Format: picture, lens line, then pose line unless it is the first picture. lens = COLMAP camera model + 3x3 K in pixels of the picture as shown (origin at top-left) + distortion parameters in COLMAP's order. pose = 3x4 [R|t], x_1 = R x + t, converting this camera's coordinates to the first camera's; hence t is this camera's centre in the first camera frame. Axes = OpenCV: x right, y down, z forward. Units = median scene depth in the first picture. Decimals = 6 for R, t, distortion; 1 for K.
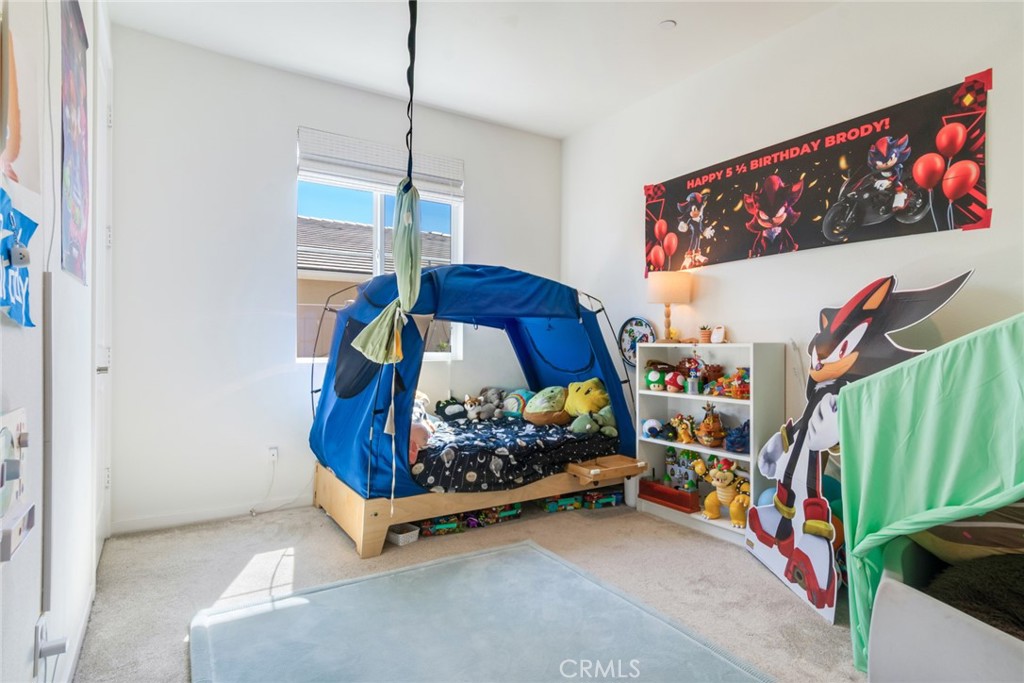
lens RADIAL K [[560.3, 0, 512.7], [0, 560.3, 343.0], [0, 0, 1]] dist [-0.000901, 0.000147]
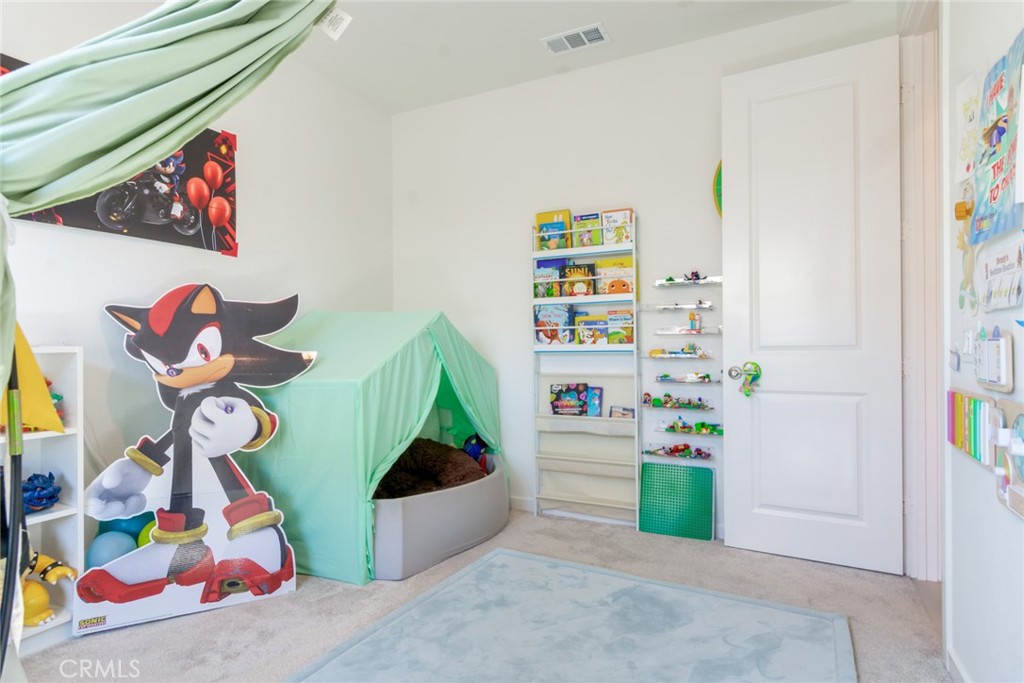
lens RADIAL K [[560.3, 0, 514.5], [0, 560.3, 343.7], [0, 0, 1]] dist [-0.000901, 0.000147]
pose [[-0.510823, 0.001255, 0.859685, -0.559892], [-0.001014, 0.999997, -0.002063, -0.003148], [-0.859685, -0.001926, -0.510821, 1.043978]]
